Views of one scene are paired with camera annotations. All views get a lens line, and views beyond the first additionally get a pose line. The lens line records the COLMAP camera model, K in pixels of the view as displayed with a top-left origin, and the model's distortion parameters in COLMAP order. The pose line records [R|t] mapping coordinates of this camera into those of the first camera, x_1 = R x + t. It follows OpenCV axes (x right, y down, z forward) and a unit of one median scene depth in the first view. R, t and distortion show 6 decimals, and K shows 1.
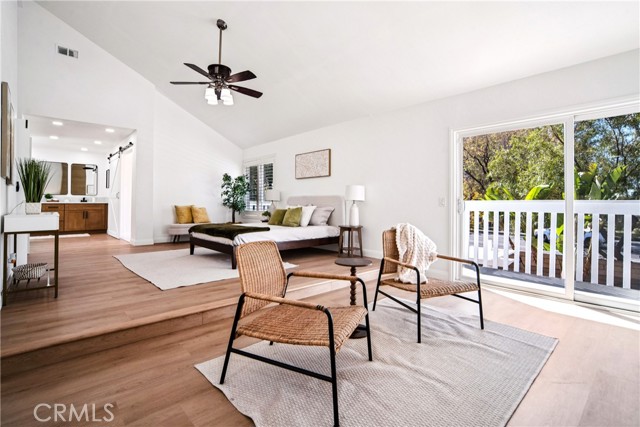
lens RADIAL K [[315.4, 0, 333.0], [0, 315.4, 203.1], [0, 0, 1]] dist [-0.019692, 0.003820]
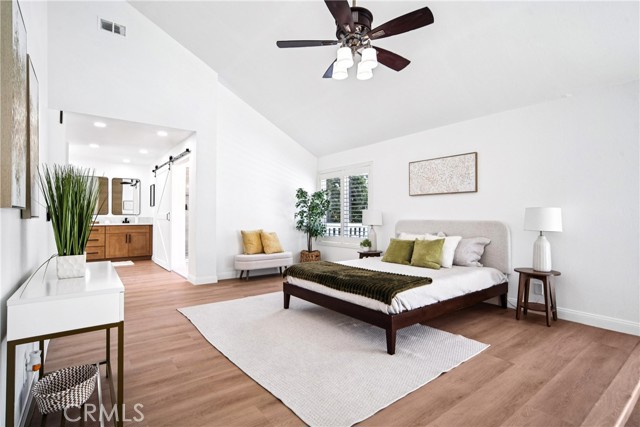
lens RADIAL K [[315.4, 0, 319.2], [0, 315.4, 217.6], [0, 0, 1]] dist [-0.019692, 0.003820]
pose [[0.995526, 0.001162, -0.094479, -0.265730], [-0.000611, 0.999983, 0.005866, -0.032119], [0.094484, -0.005782, 0.995510, 0.275002]]
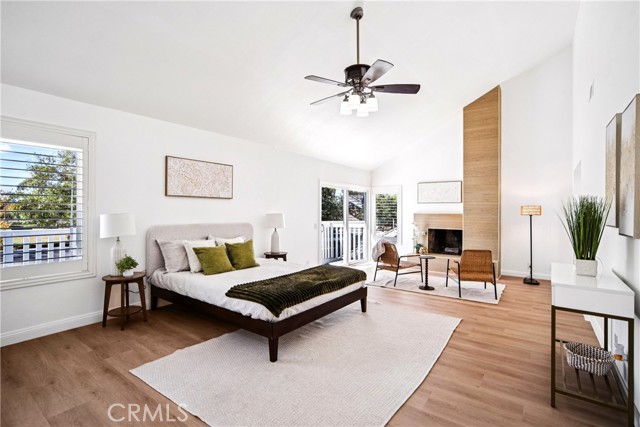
lens RADIAL K [[298.6, 0, 320.2], [0, 298.6, 210.3], [0, 0, 1]] dist [-0.001859, -0.000115]
pose [[-0.170611, -0.003352, 0.985333, -0.757328], [-0.007273, 0.999971, 0.002142, -0.055034], [-0.985312, -0.006801, -0.170630, 0.844491]]
